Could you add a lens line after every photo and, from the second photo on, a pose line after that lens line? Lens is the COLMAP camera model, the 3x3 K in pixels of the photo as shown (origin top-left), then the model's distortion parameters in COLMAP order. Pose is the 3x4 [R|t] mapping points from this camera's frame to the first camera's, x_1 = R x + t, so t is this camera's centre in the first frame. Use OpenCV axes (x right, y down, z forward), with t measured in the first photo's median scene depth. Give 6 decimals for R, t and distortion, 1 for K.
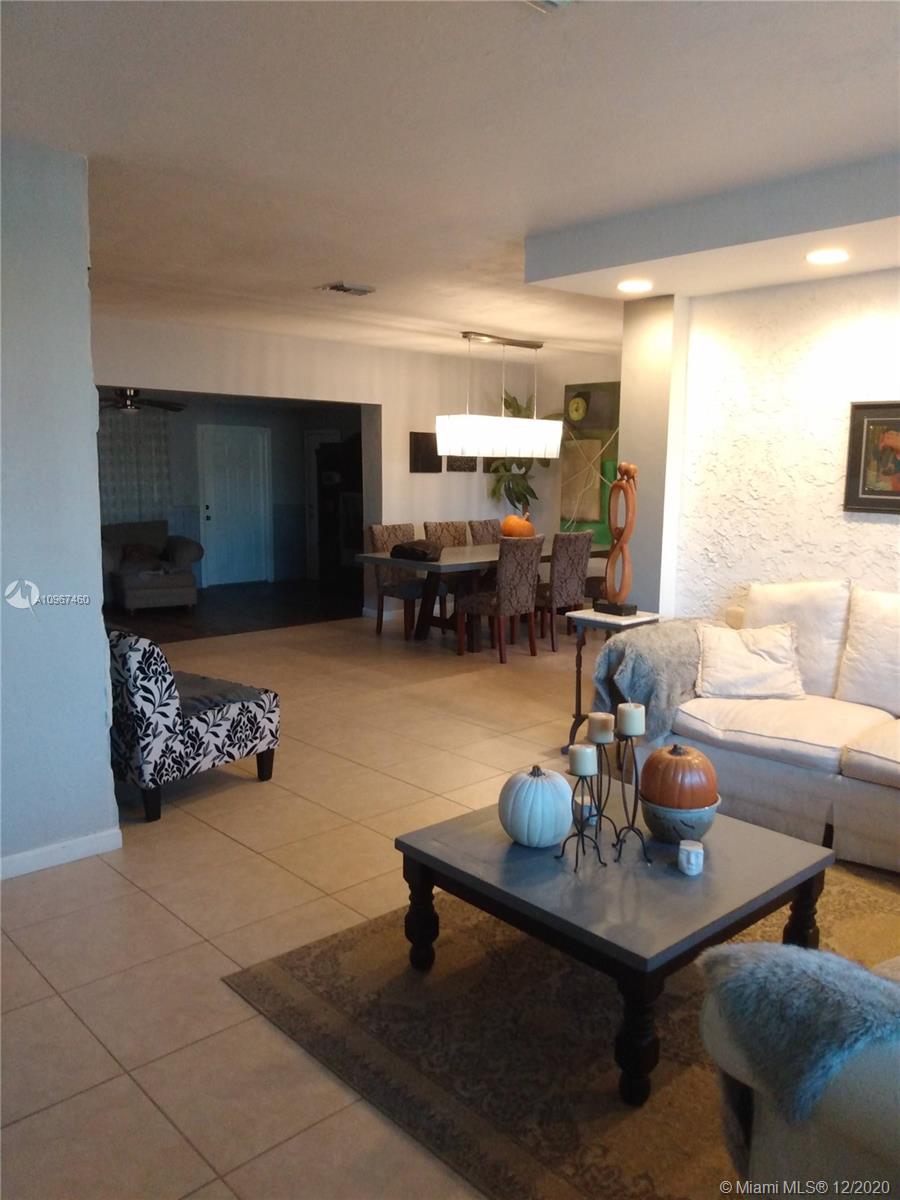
lens RADIAL K [[932.4, 0, 450.0], [0, 932.4, 600.0], [0, 0, 1]] dist [0.046114, -0.066828]
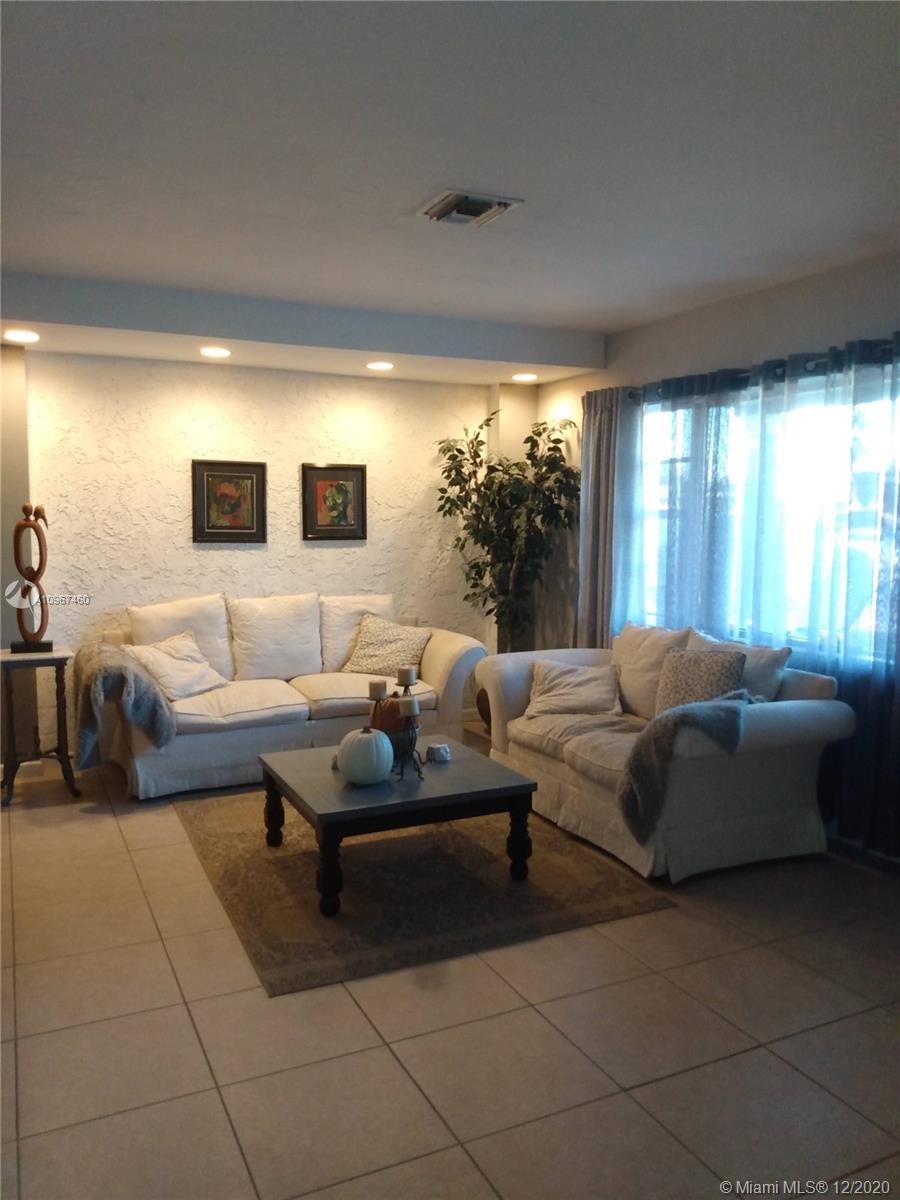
lens RADIAL K [[930.0, 0, 450.0], [0, 930.0, 600.0], [0, 0, 1]] dist [0.127325, -0.244157]
pose [[0.291334, -0.095646, 0.951828, -0.689216], [0.136527, 0.988961, 0.057589, -0.040272], [-0.946829, 0.113172, 0.301176, 0.268832]]
